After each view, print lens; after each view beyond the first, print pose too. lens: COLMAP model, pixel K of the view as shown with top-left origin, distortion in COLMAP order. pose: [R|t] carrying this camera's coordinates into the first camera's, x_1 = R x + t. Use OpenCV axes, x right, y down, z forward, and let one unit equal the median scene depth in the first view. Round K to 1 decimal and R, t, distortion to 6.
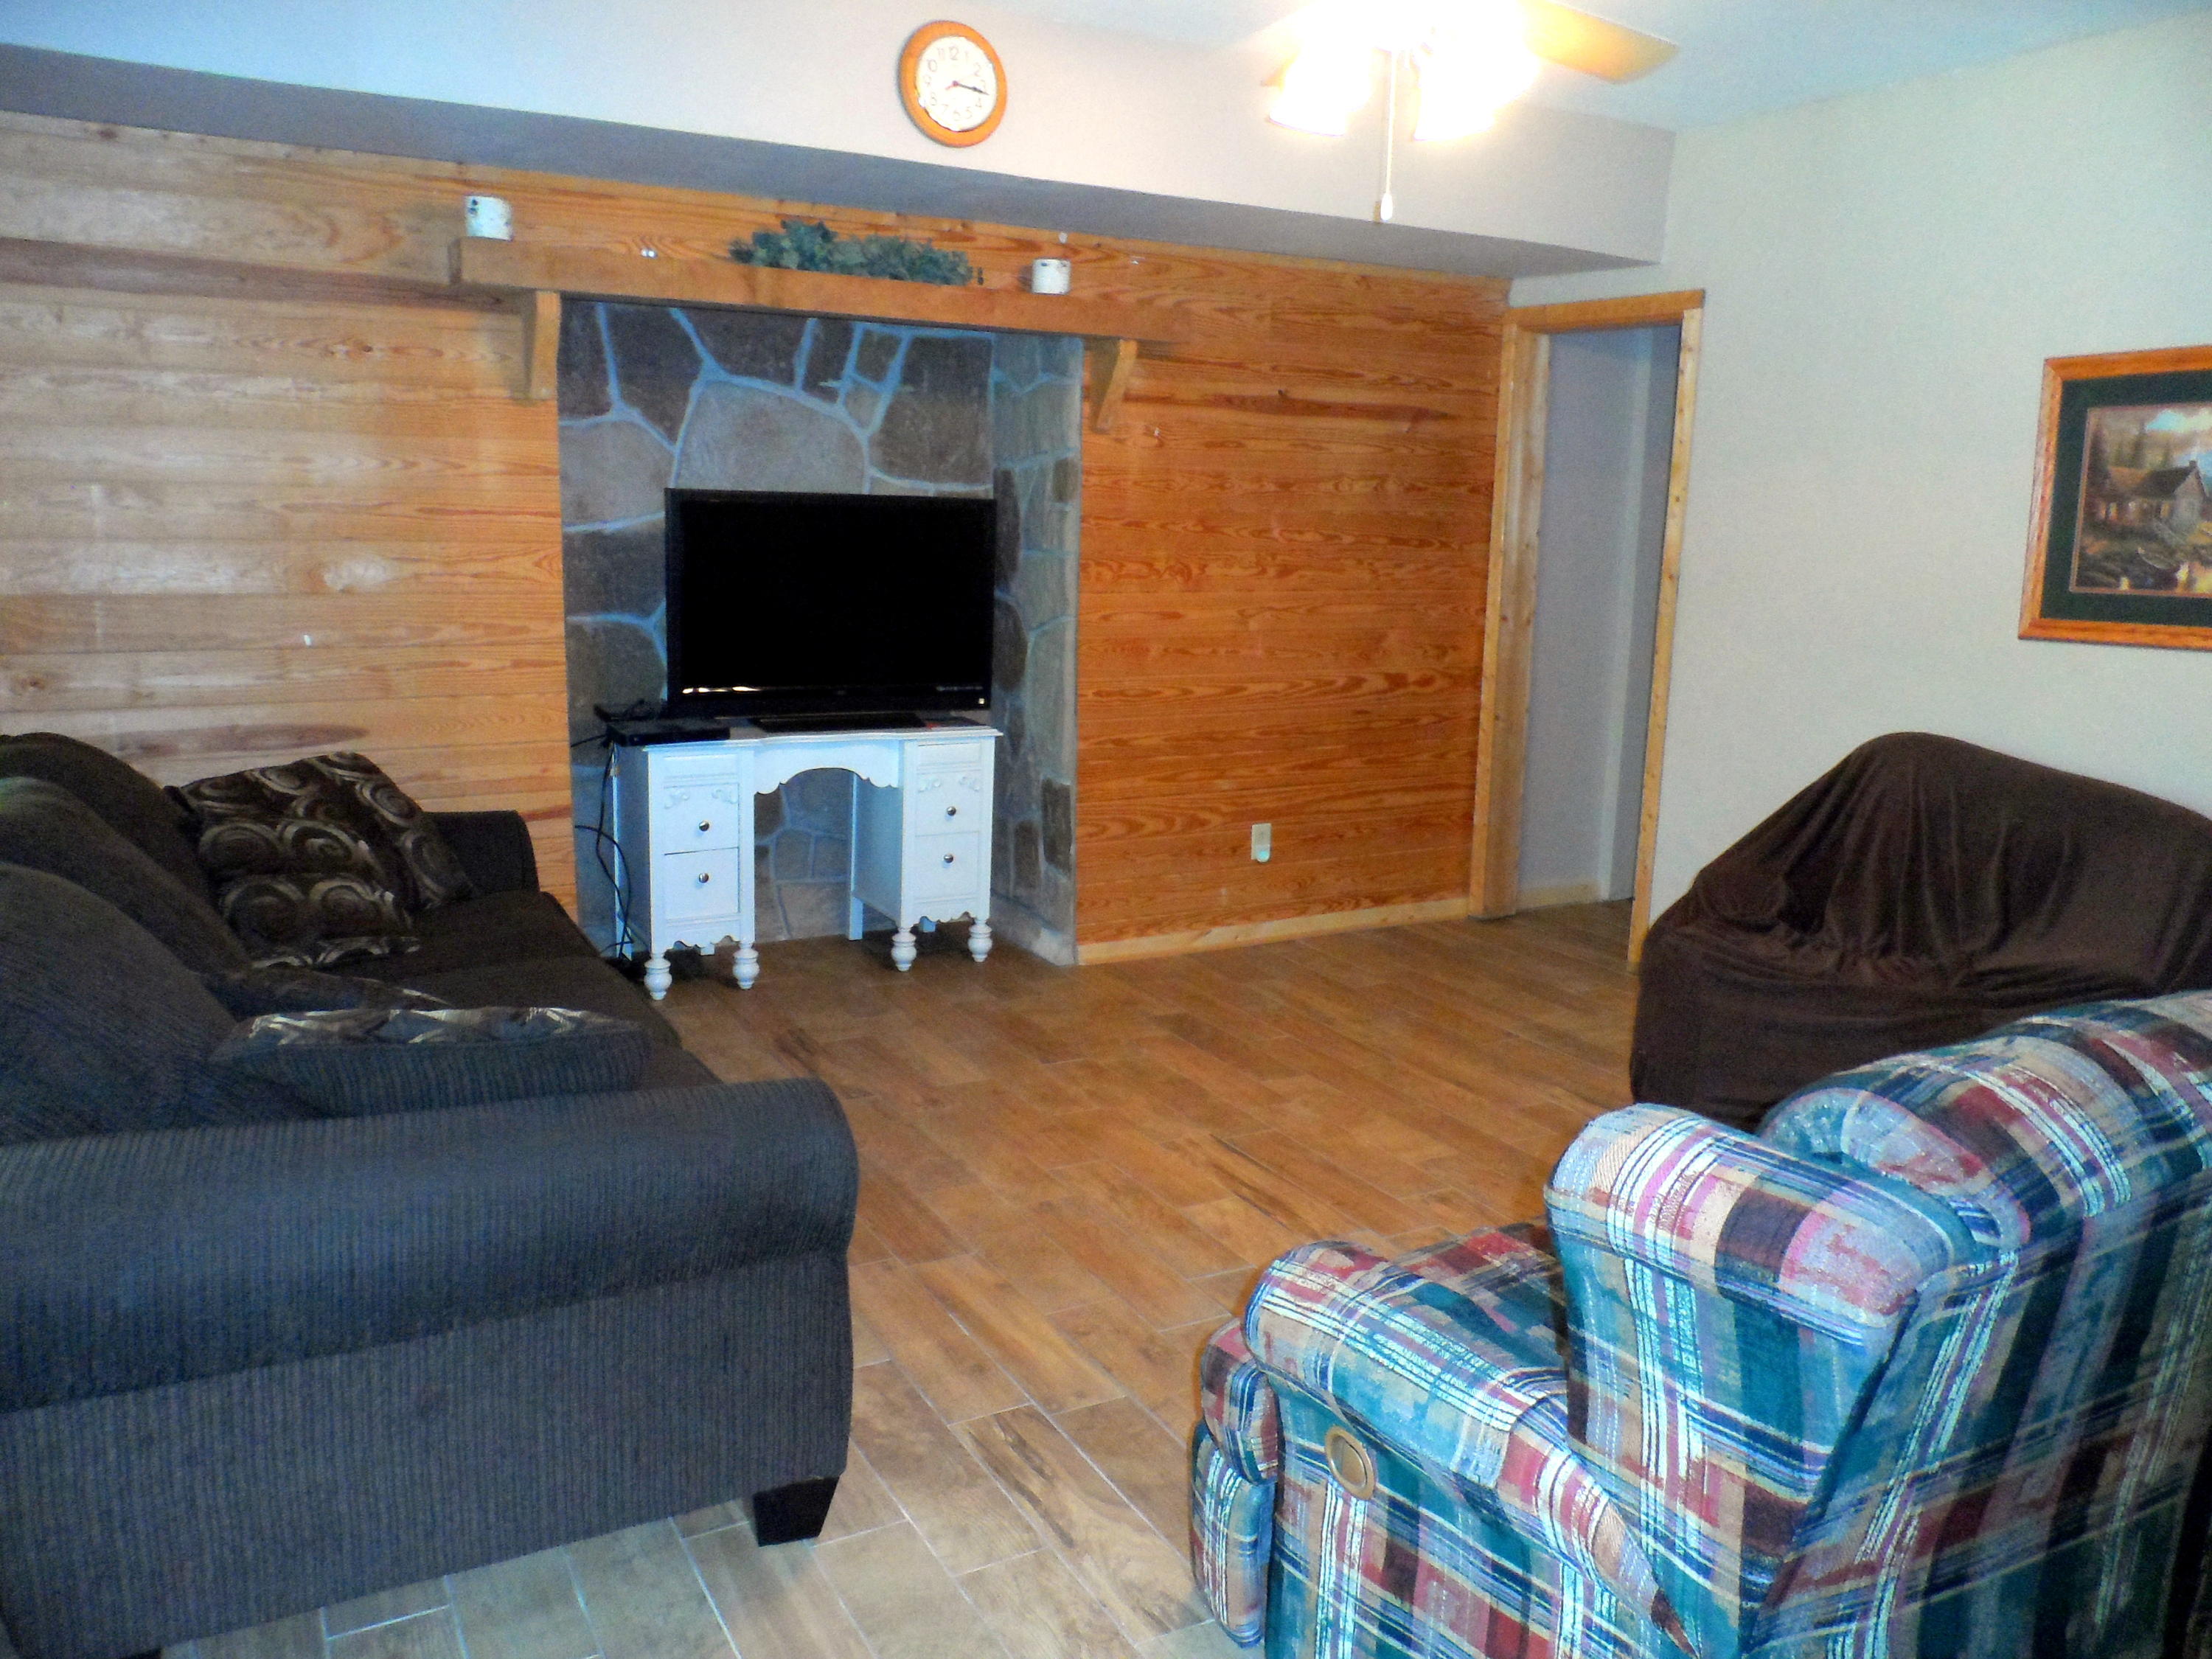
lens RADIAL K [[1687.8, 0, 1097.1], [0, 1687.8, 838.1], [0, 0, 1]] dist [-0.018198, 0.011499]
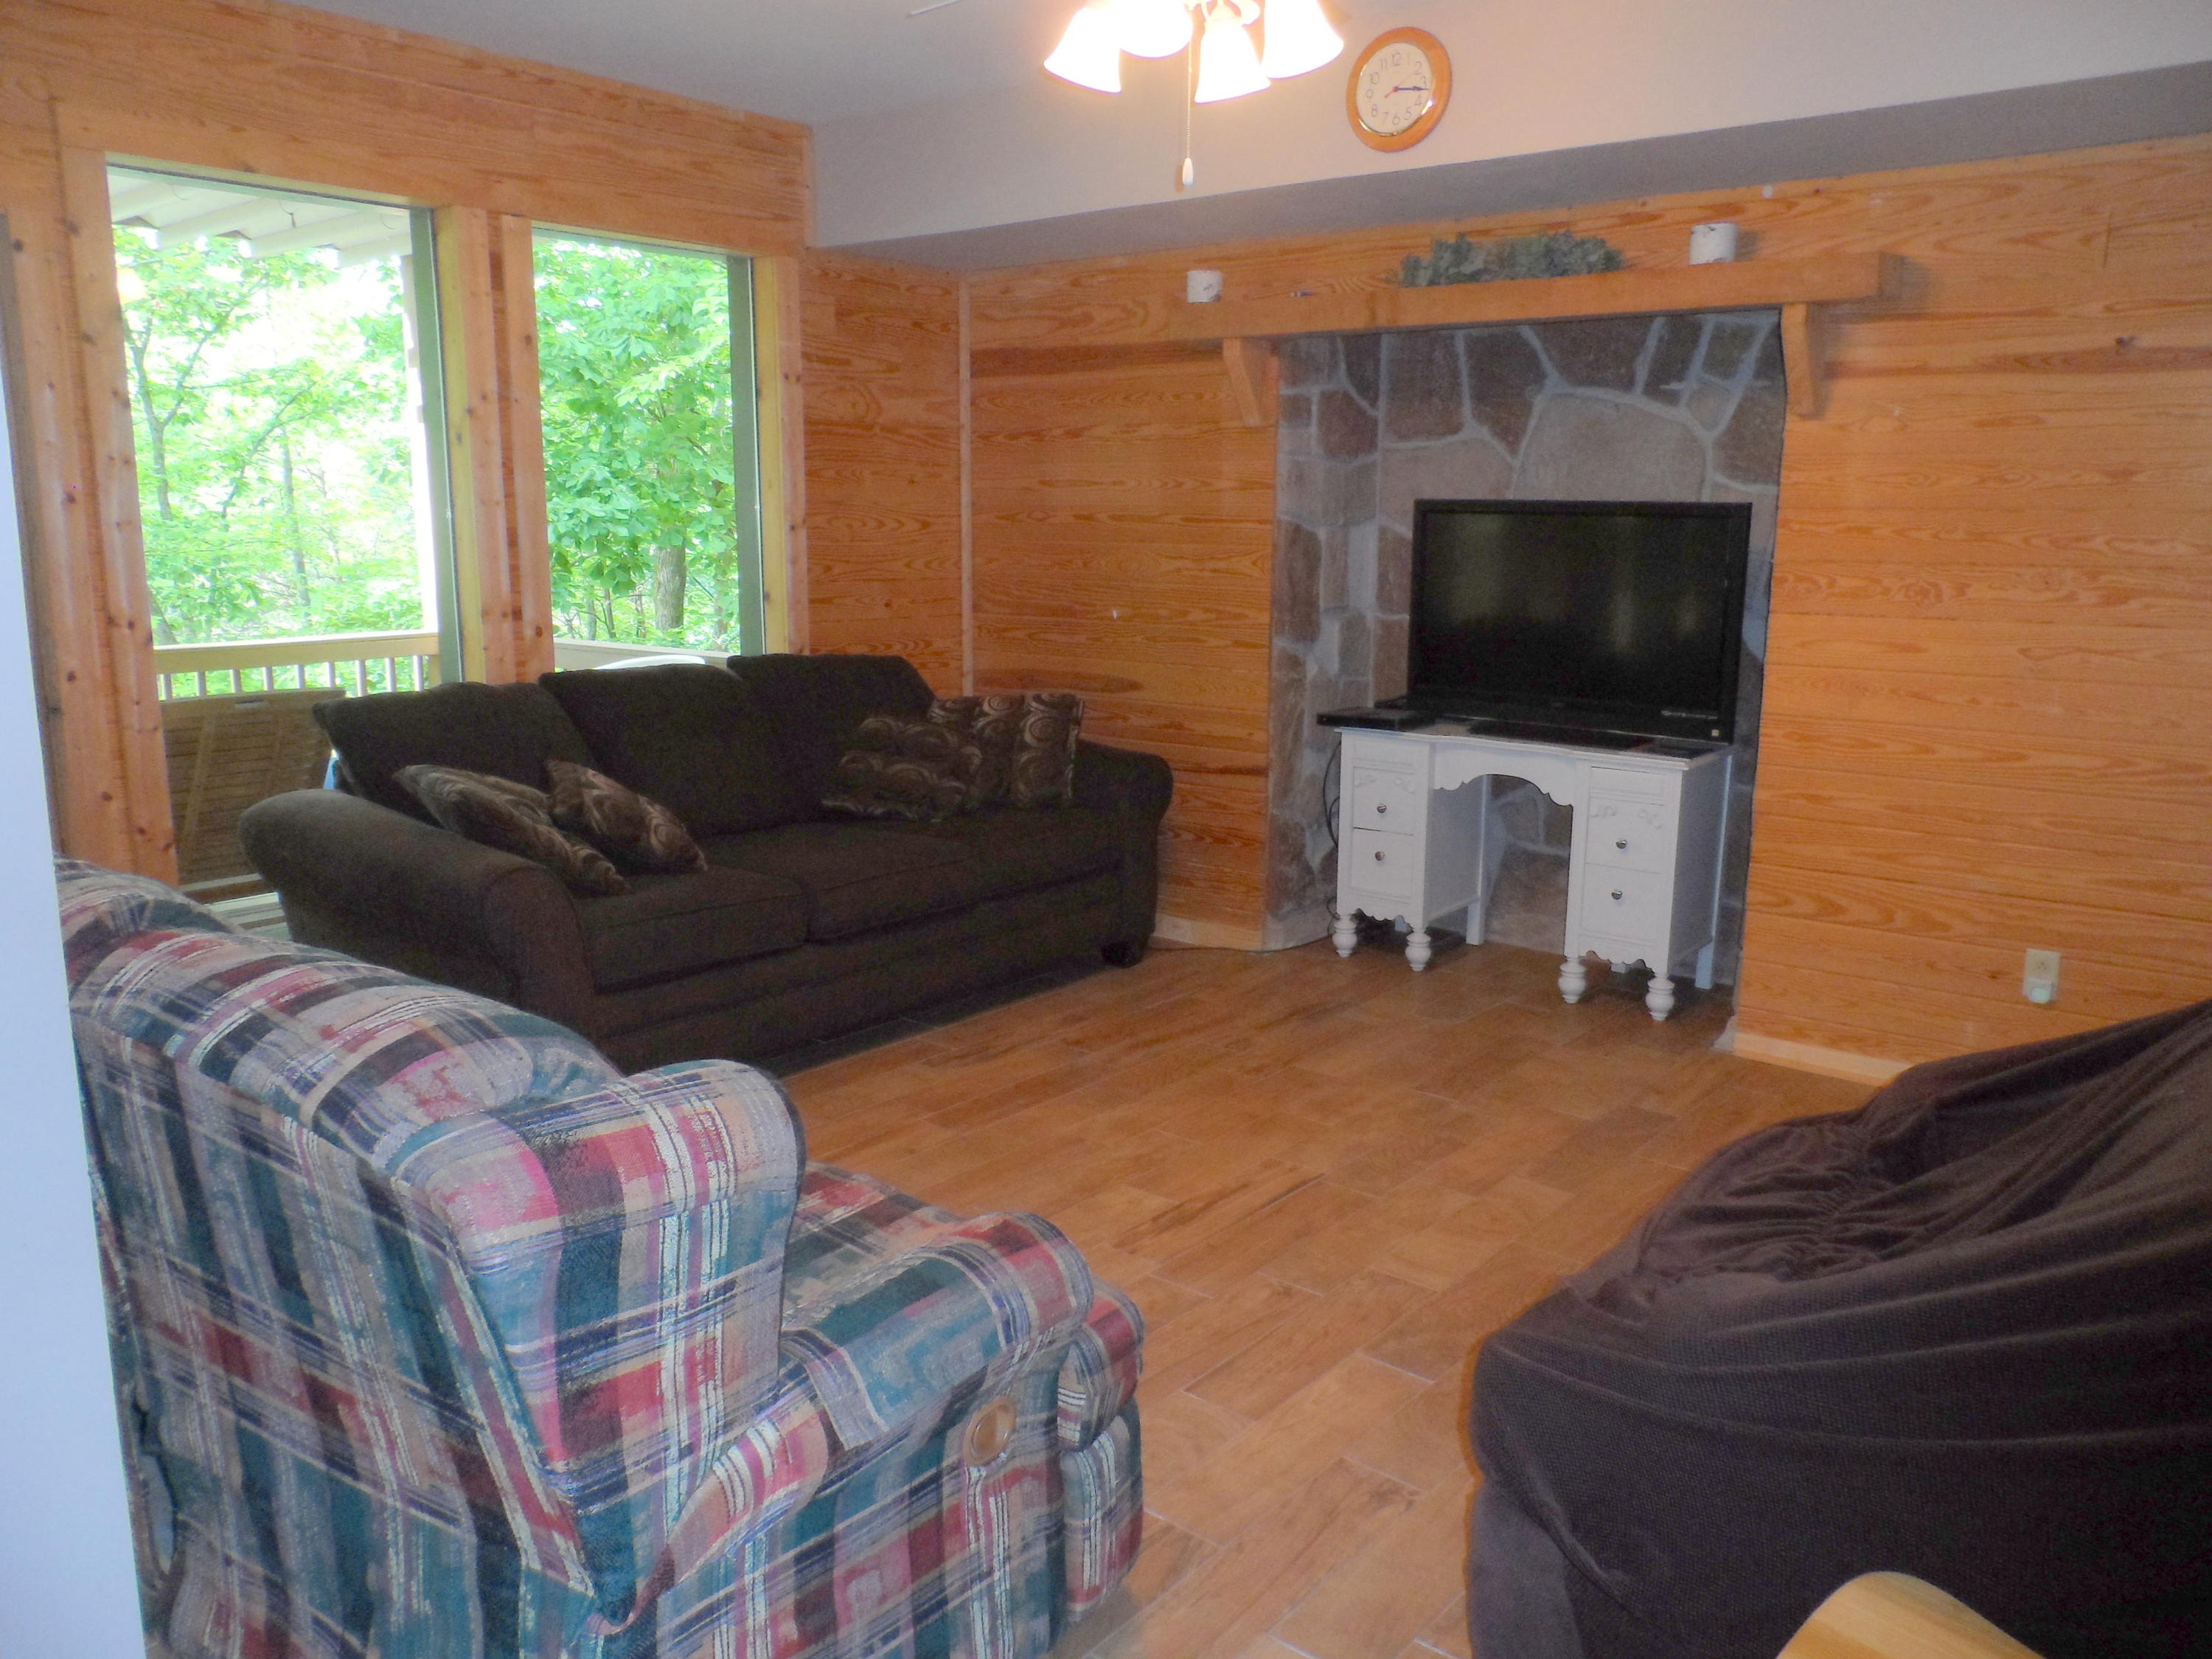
lens RADIAL K [[1687.8, 0, 1097.1], [0, 1687.8, 838.1], [0, 0, 1]] dist [-0.018198, 0.011499]
pose [[0.366811, 0.156682, -0.917006, 0.648836], [-0.180667, 0.978946, 0.094997, -0.054486], [0.912584, 0.130827, 0.387395, 0.385885]]
